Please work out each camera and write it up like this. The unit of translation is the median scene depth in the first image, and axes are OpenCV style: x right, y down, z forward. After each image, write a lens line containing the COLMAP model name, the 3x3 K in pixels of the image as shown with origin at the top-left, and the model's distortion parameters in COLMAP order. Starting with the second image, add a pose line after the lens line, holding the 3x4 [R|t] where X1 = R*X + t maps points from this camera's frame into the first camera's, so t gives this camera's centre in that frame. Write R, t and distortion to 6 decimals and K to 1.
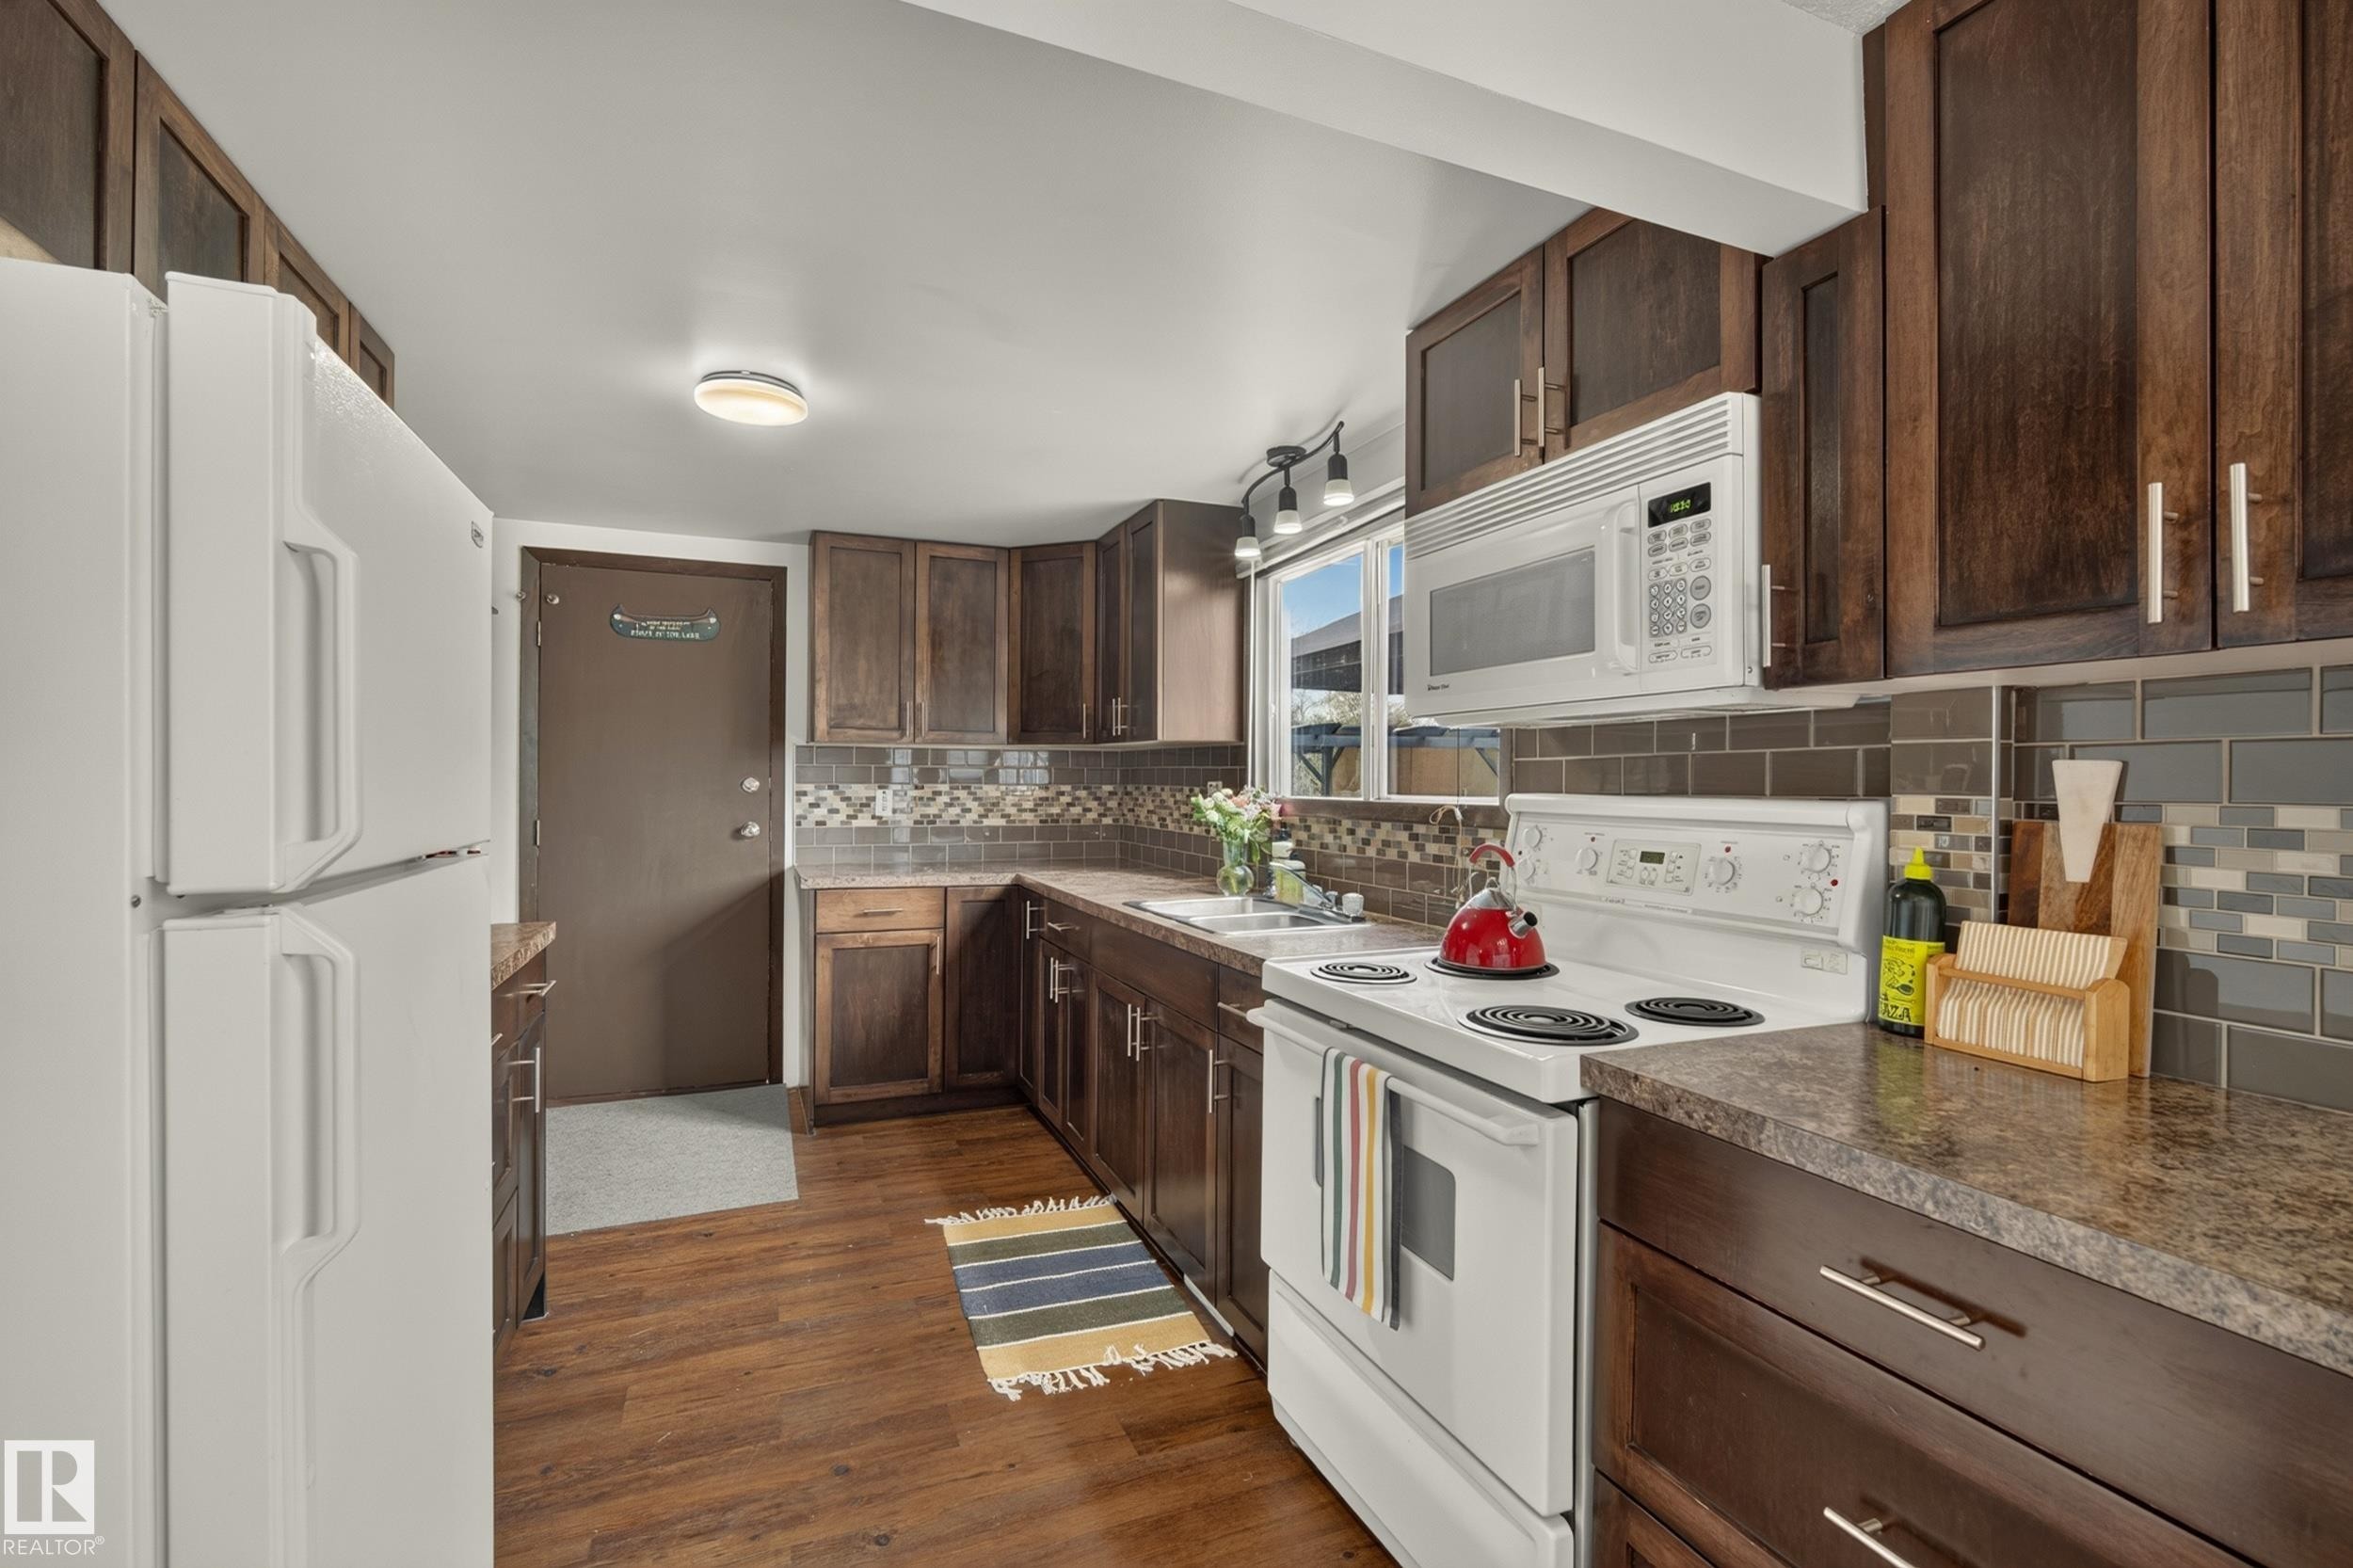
lens RADIAL K [[1043.8, 0, 1182.3], [0, 1043.8, 780.1], [0, 0, 1]] dist [-0.000844, -0.000087]
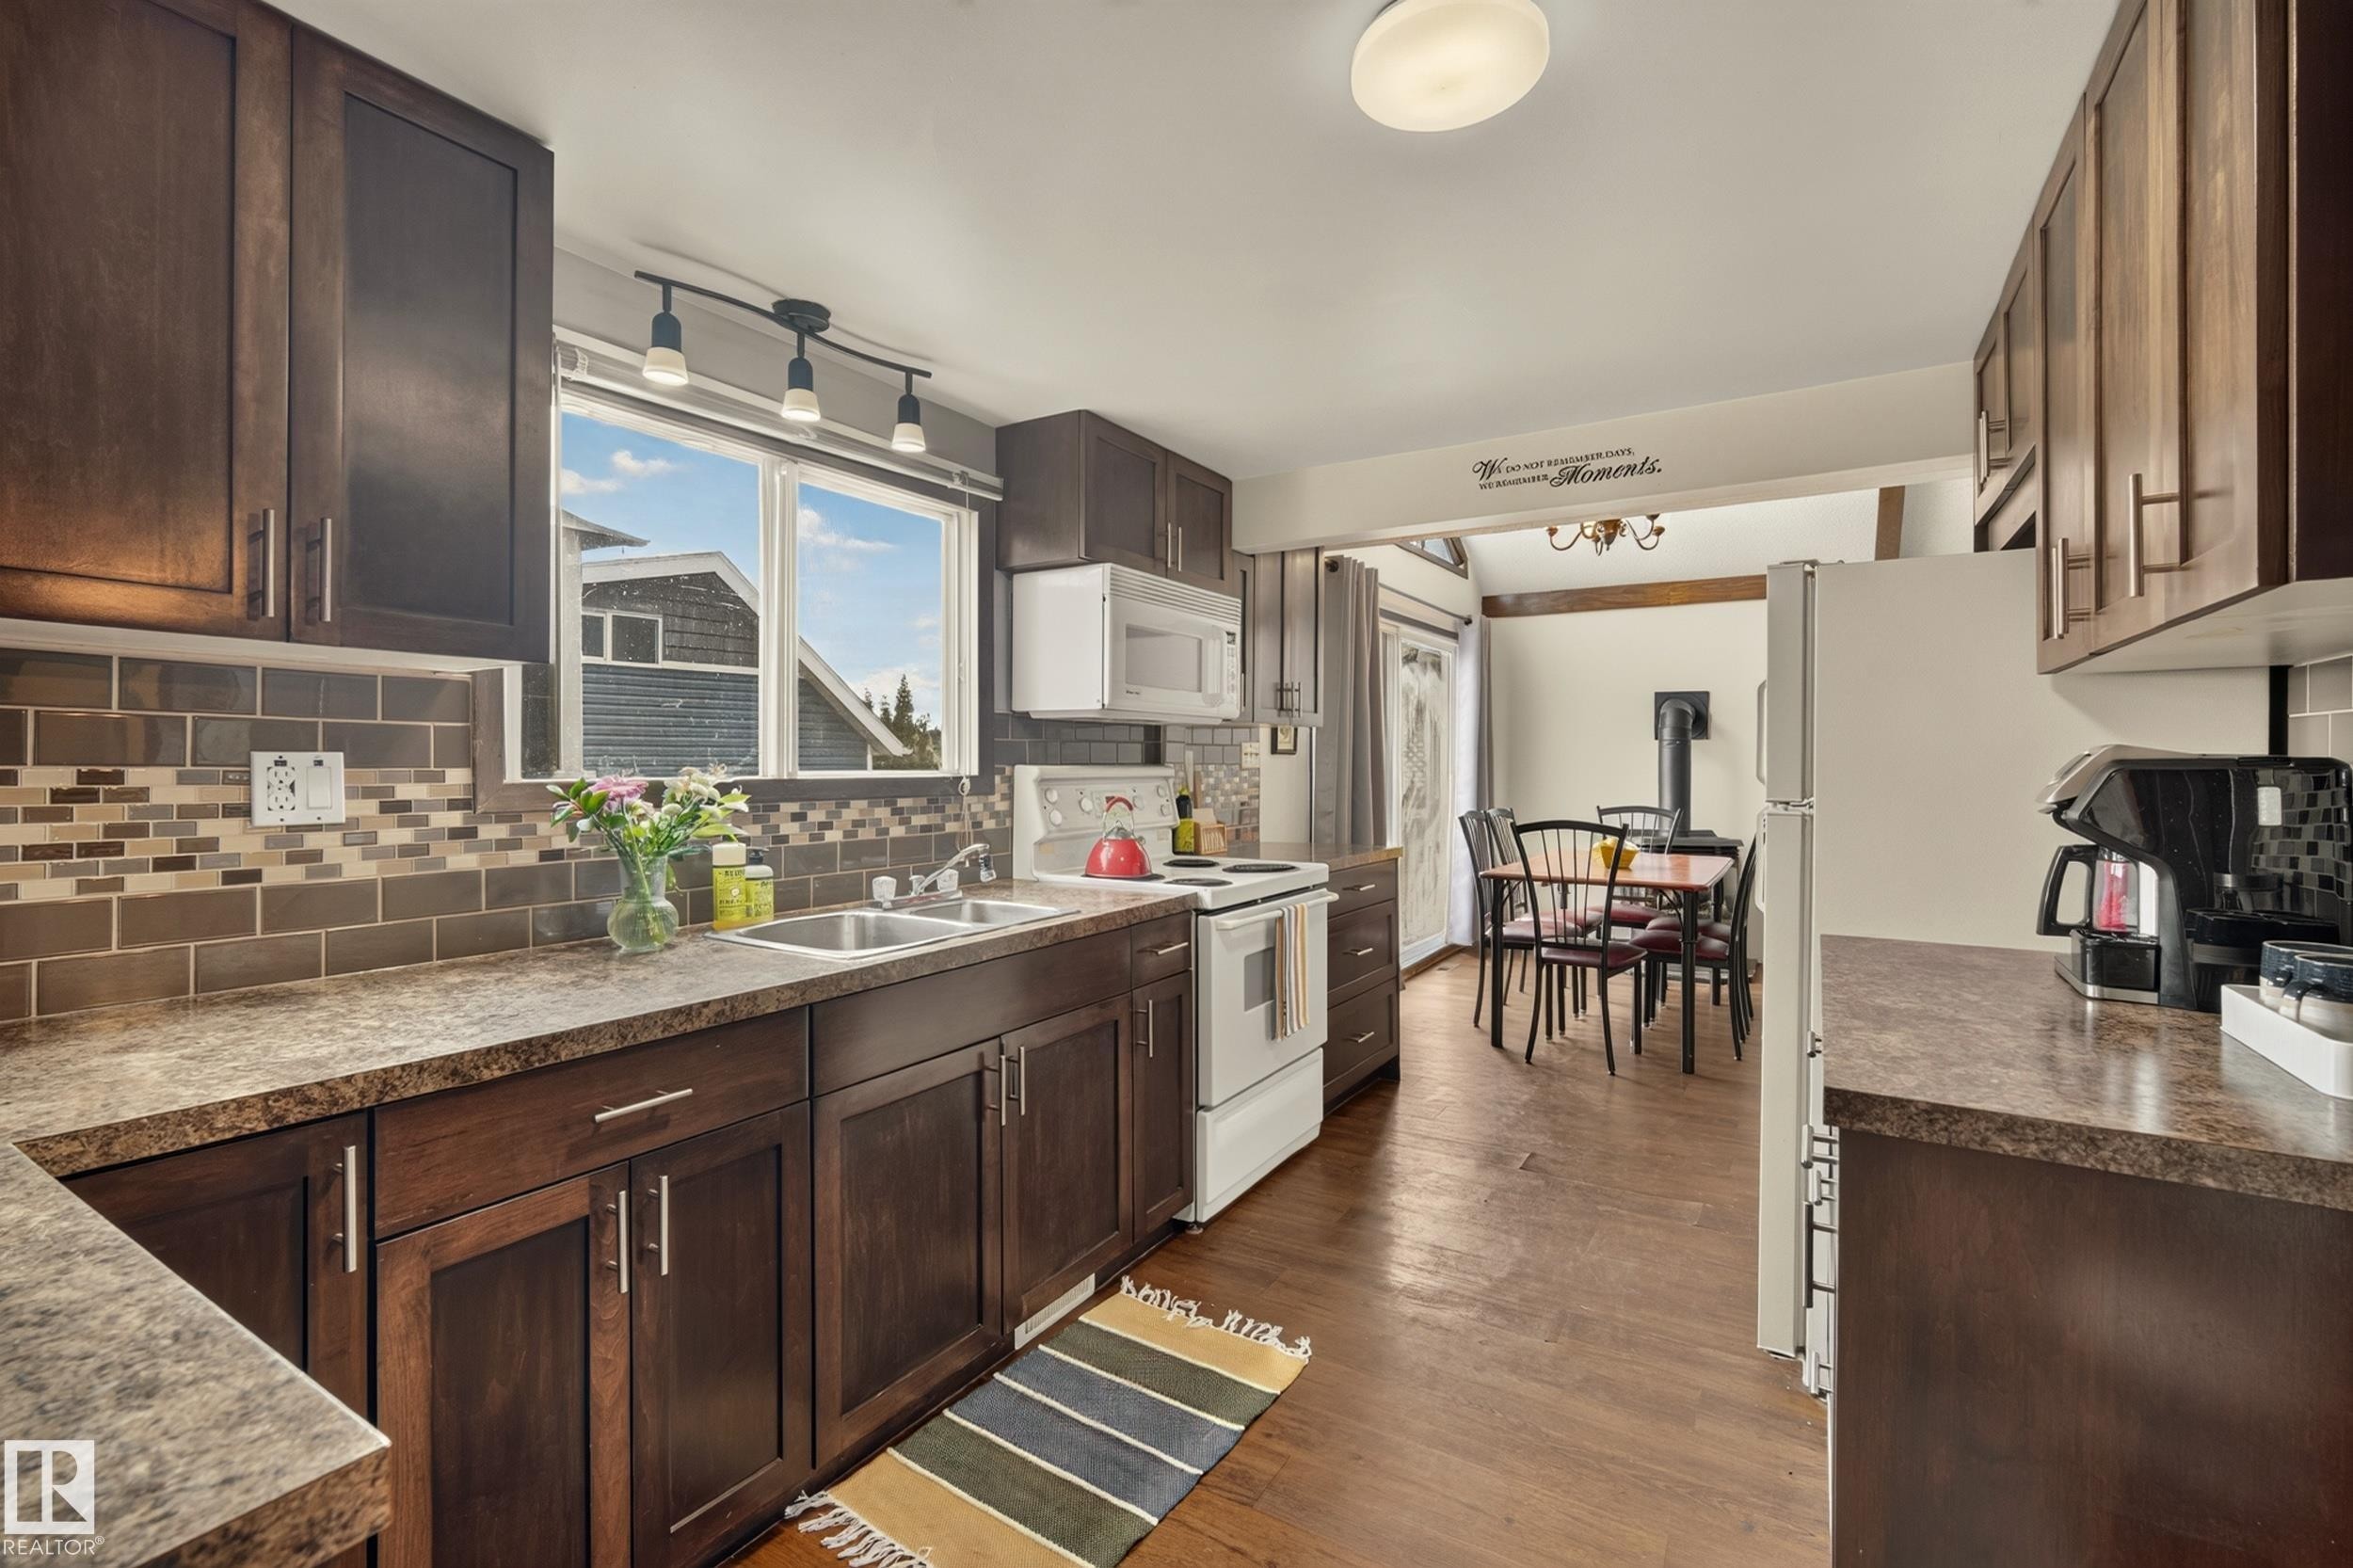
lens RADIAL K [[1043.8, 0, 1138.3], [0, 1043.8, 780.5], [0, 0, 1]] dist [-0.000844, -0.000087]
pose [[-0.572267, -0.015367, 0.819923, -0.726685], [-0.001351, 0.999841, 0.017796, 0.006521], [-0.820066, 0.009077, -0.572197, 1.375069]]
